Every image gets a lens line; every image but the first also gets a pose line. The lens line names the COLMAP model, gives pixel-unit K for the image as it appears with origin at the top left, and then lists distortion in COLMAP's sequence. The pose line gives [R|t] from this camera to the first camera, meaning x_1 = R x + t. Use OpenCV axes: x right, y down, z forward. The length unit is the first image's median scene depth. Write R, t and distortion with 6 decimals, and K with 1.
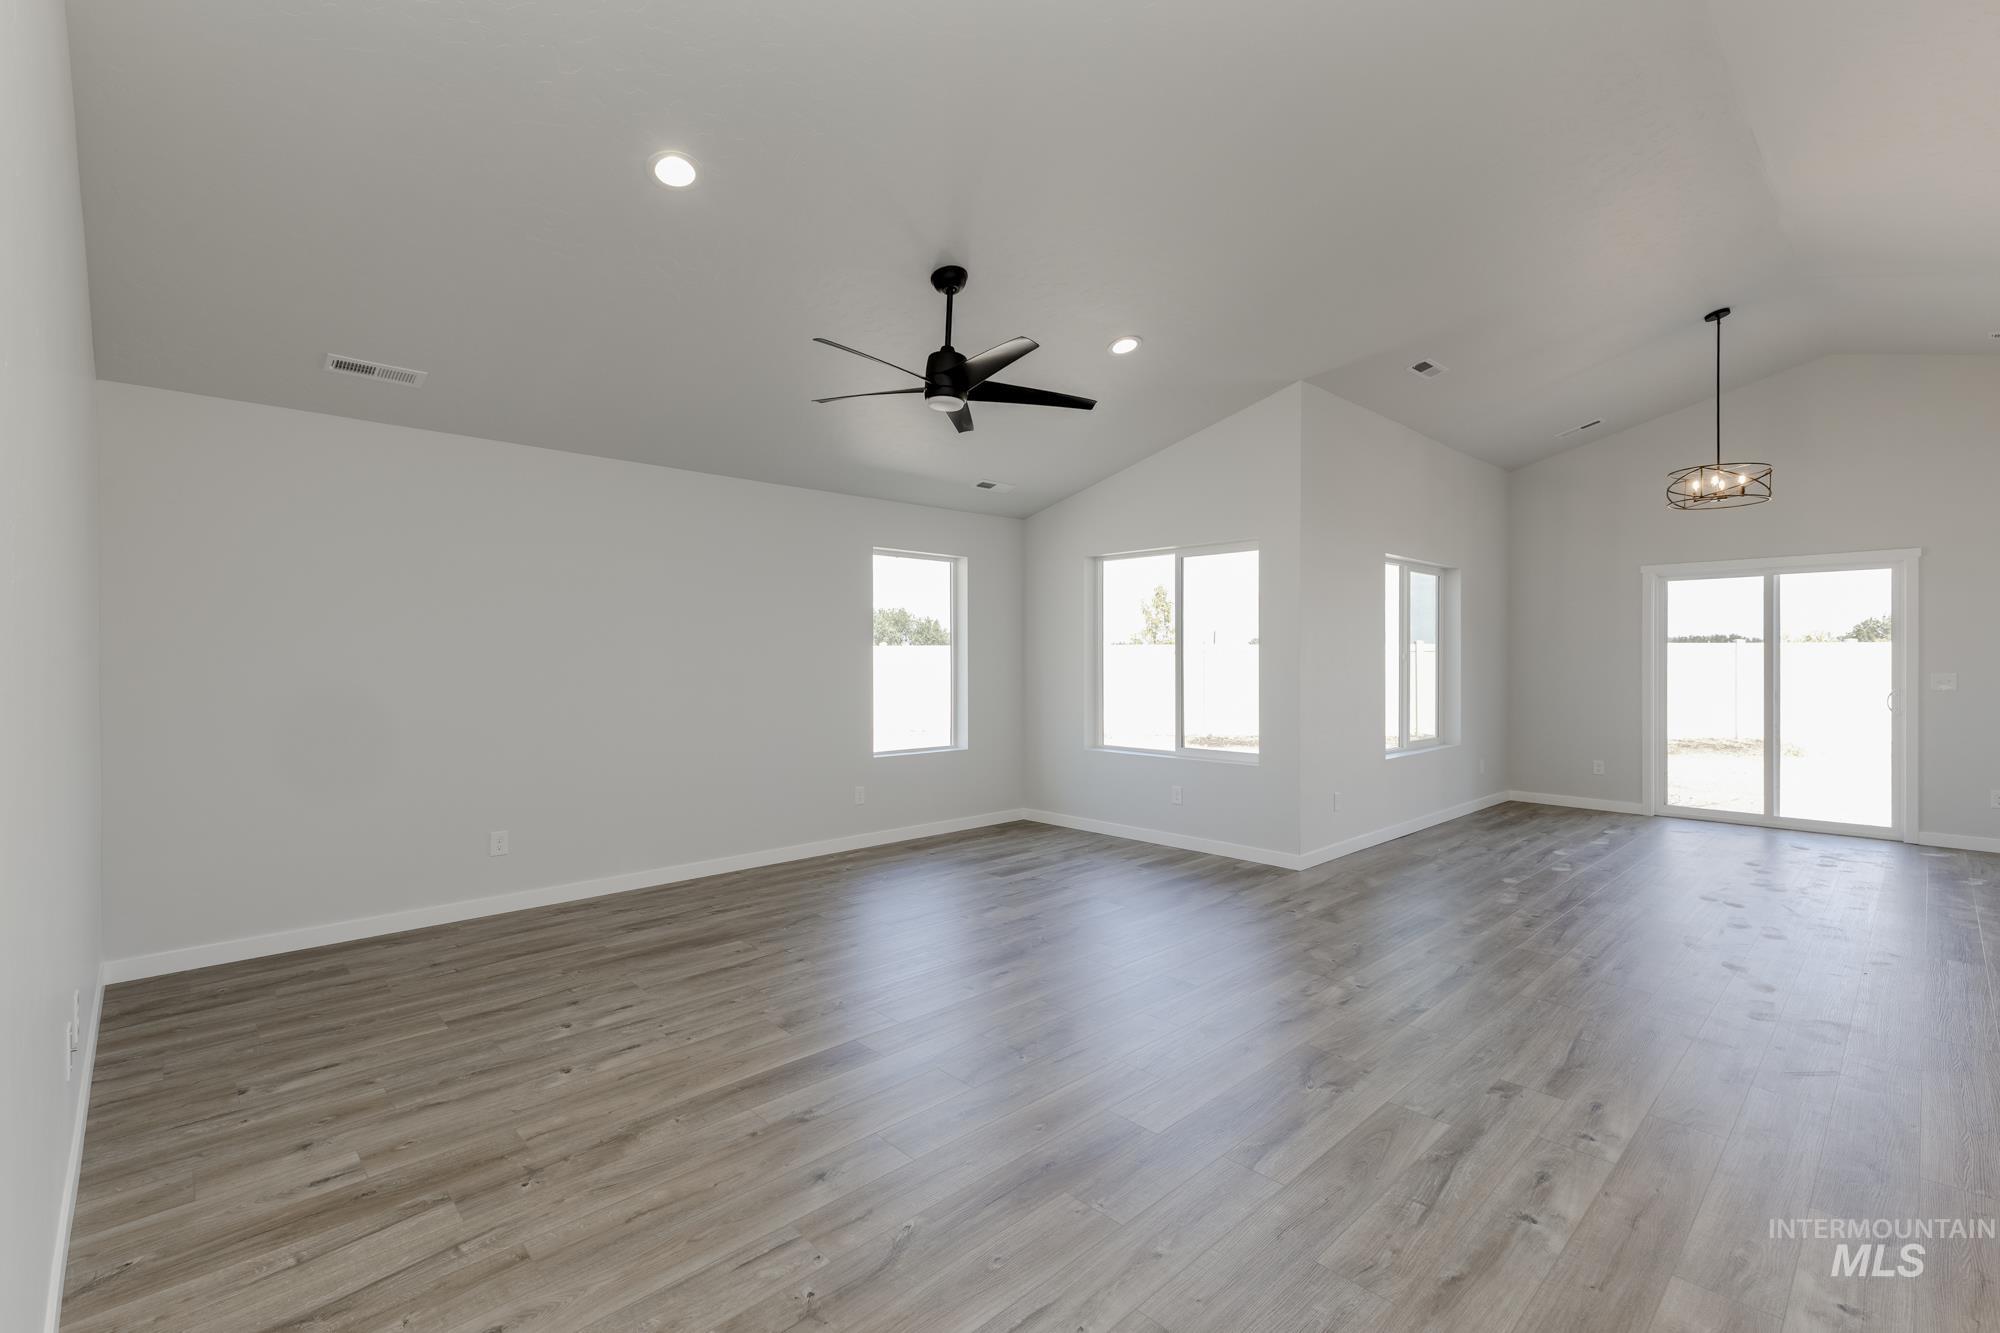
lens RADIAL K [[871.6, 0, 1010.9], [0, 871.6, 663.6], [0, 0, 1]] dist [0.013193, -0.004319]
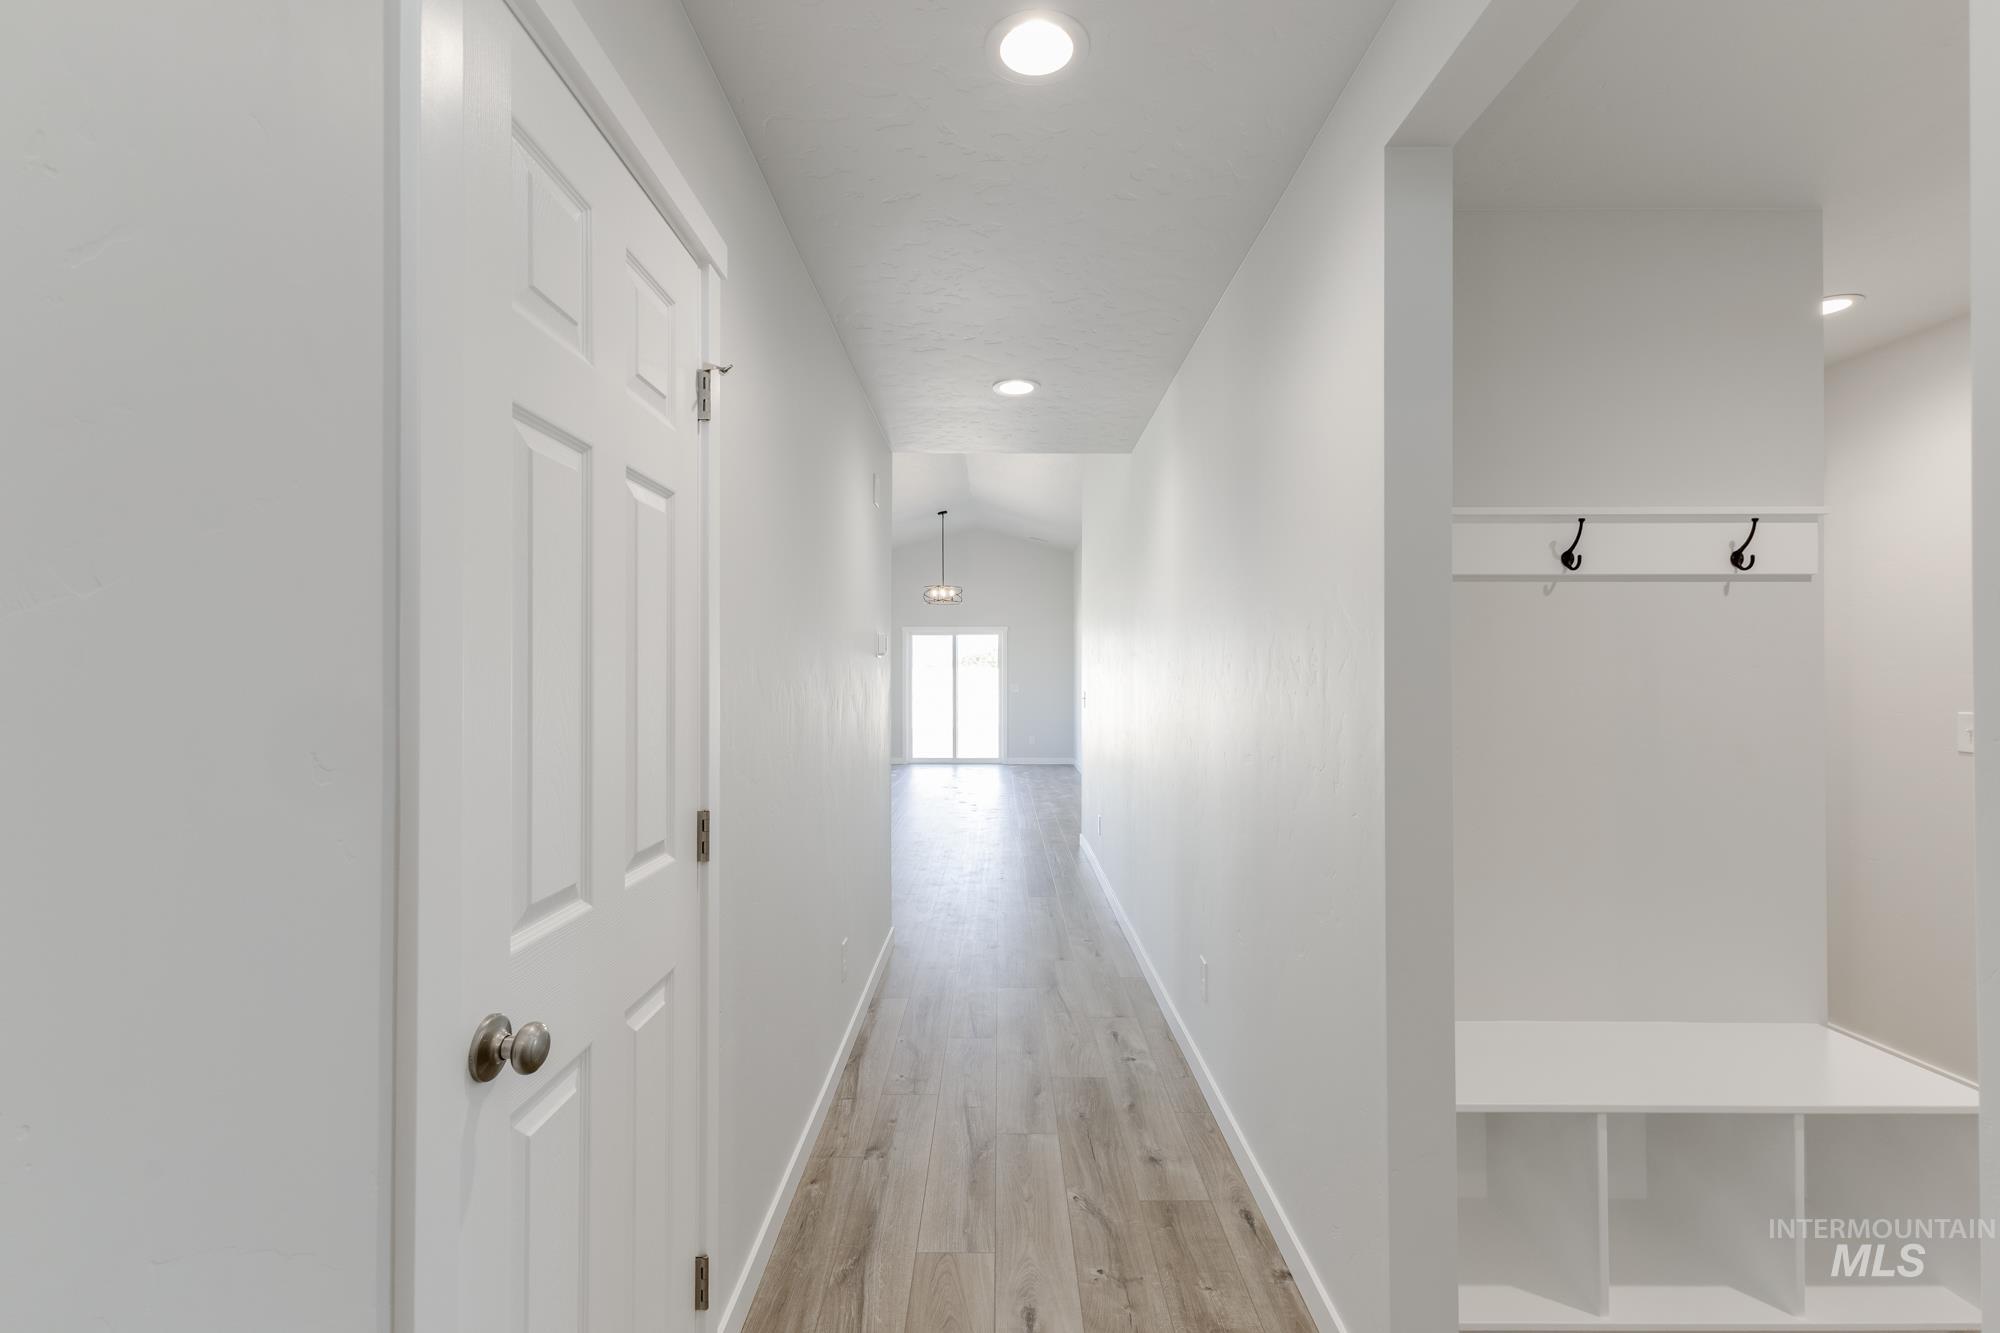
lens RADIAL K [[871.6, 0, 1004.7], [0, 871.6, 671.3], [0, 0, 1]] dist [0.013193, -0.004319]
pose [[0.687993, 0.002484, 0.725713, -0.599784], [0.003289, 0.999973, -0.006541, -0.006526], [-0.725709, 0.006887, 0.687967, -0.533699]]
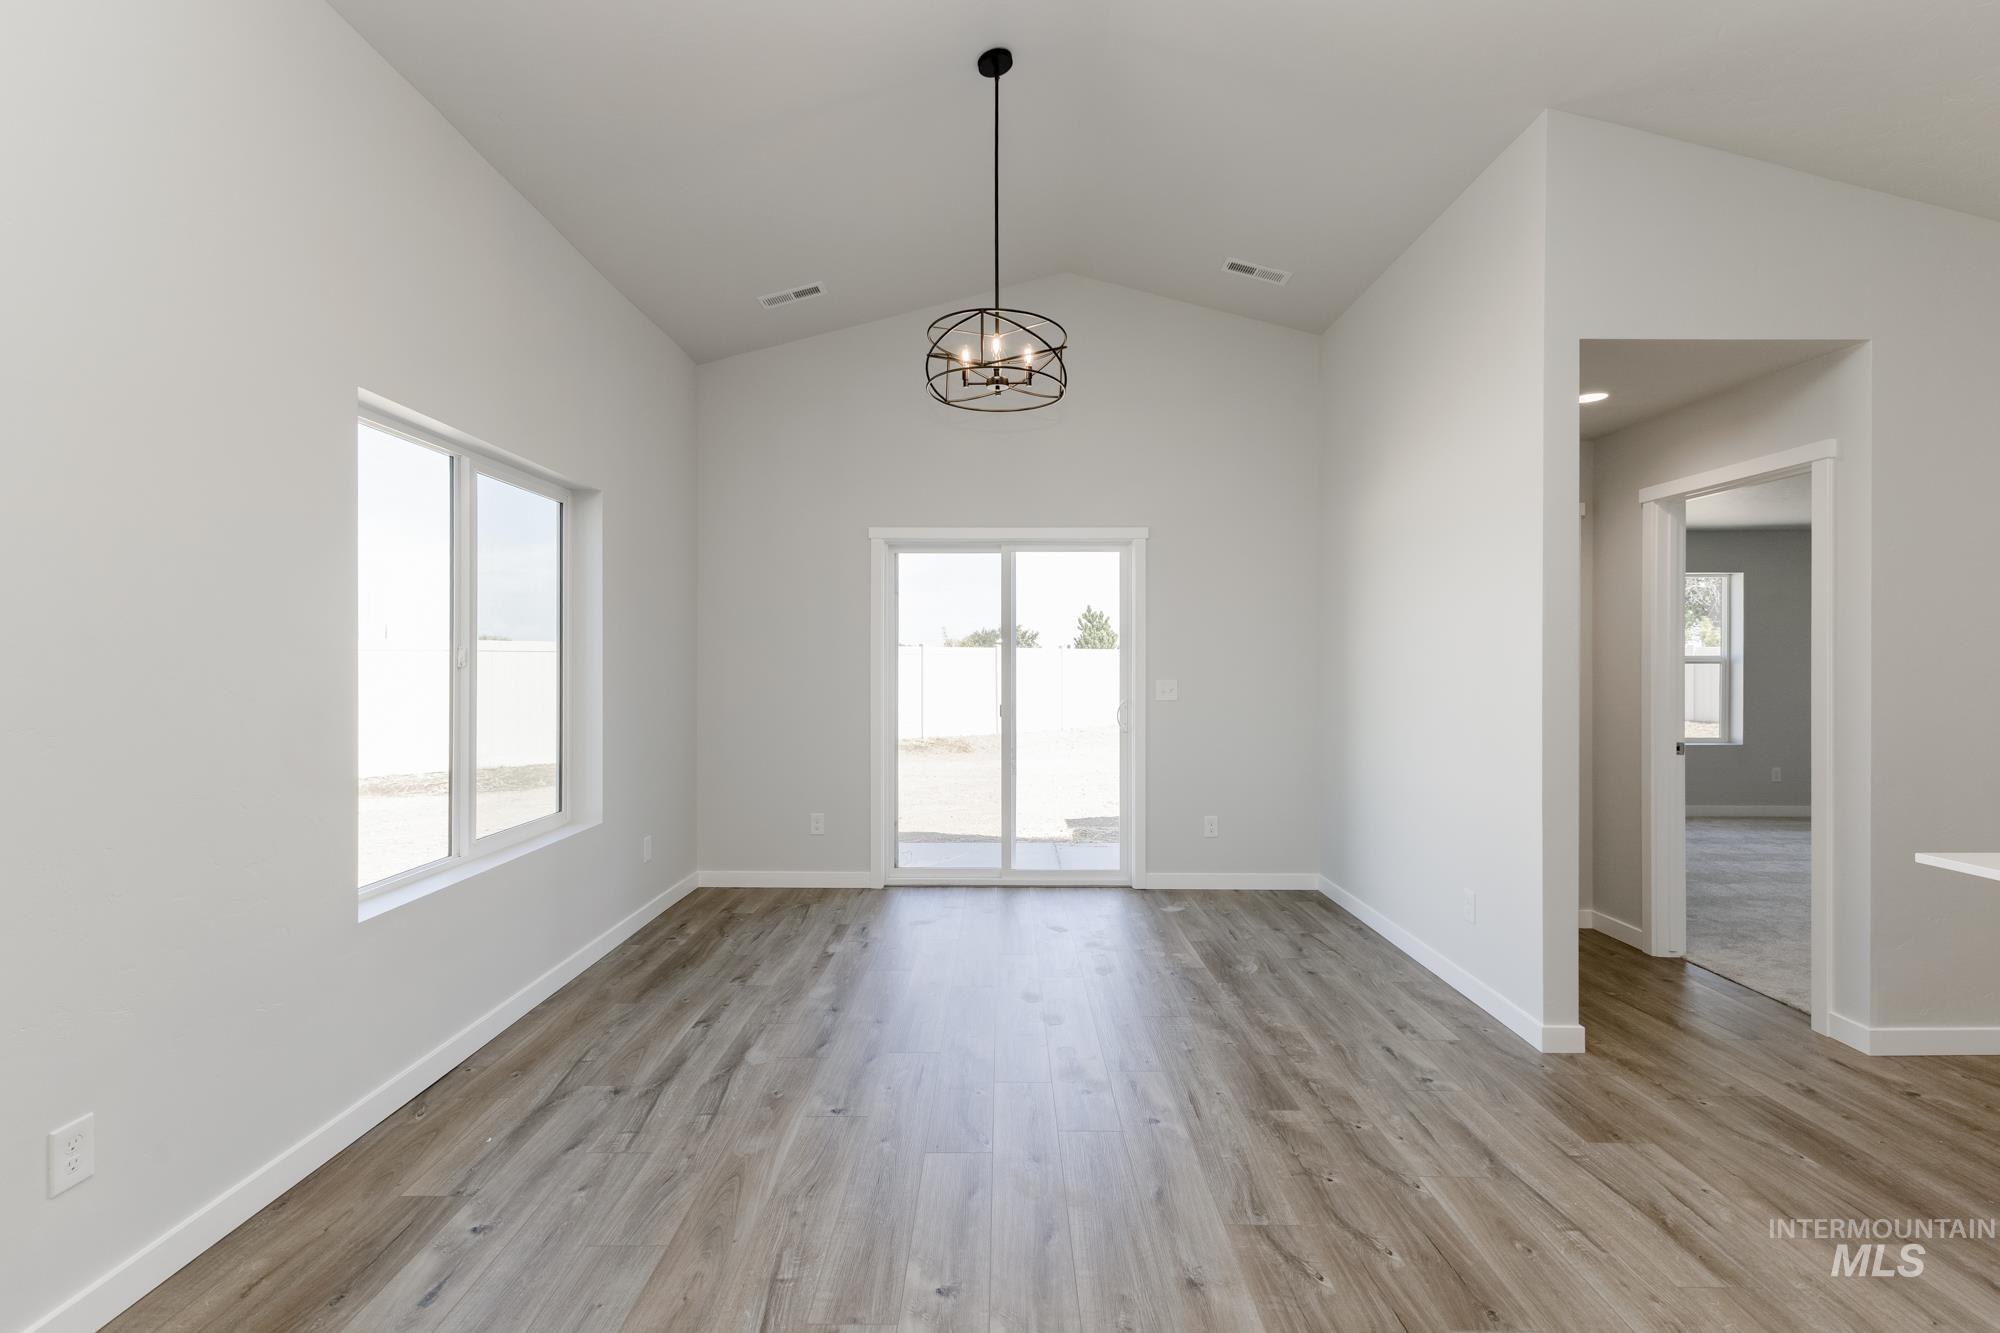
lens RADIAL K [[871.6, 0, 1011.0], [0, 871.6, 654.4], [0, 0, 1]] dist [0.013193, -0.004319]
pose [[0.685555, 0.004269, 0.728008, 0.395676], [0.003046, 0.999957, -0.008733, -0.006053], [-0.728014, 0.008204, 0.685513, 0.602102]]
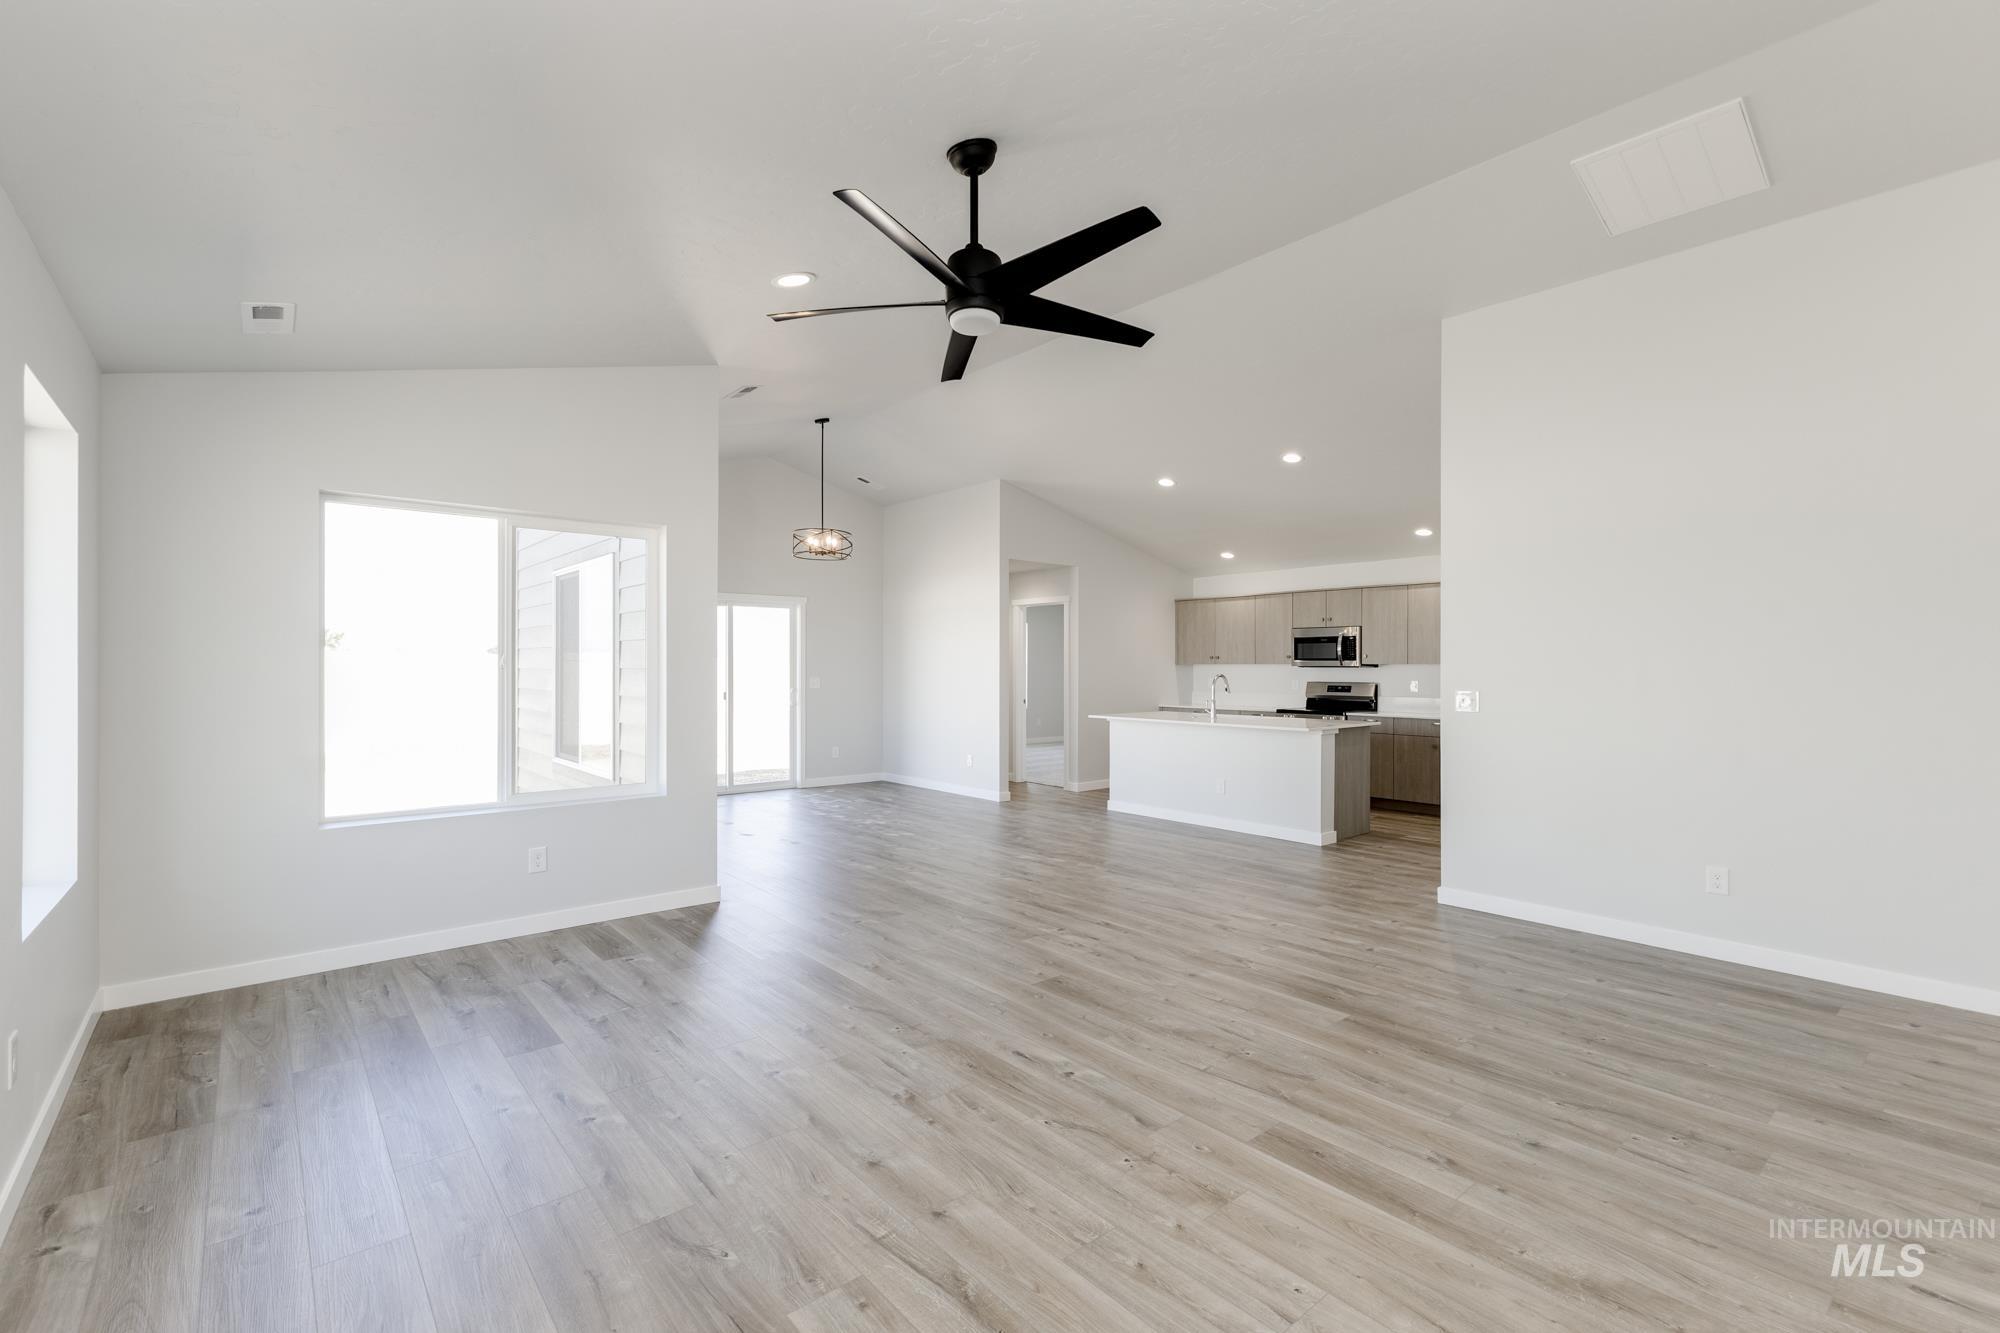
lens RADIAL K [[871.6, 0, 979.9], [0, 871.6, 662.3], [0, 0, 1]] dist [0.013193, -0.004319]
pose [[0.082031, 0.005495, 0.996615, -0.549346], [0.003638, 0.999976, -0.005813, -0.006193], [-0.996623, 0.004103, 0.082009, 0.639836]]
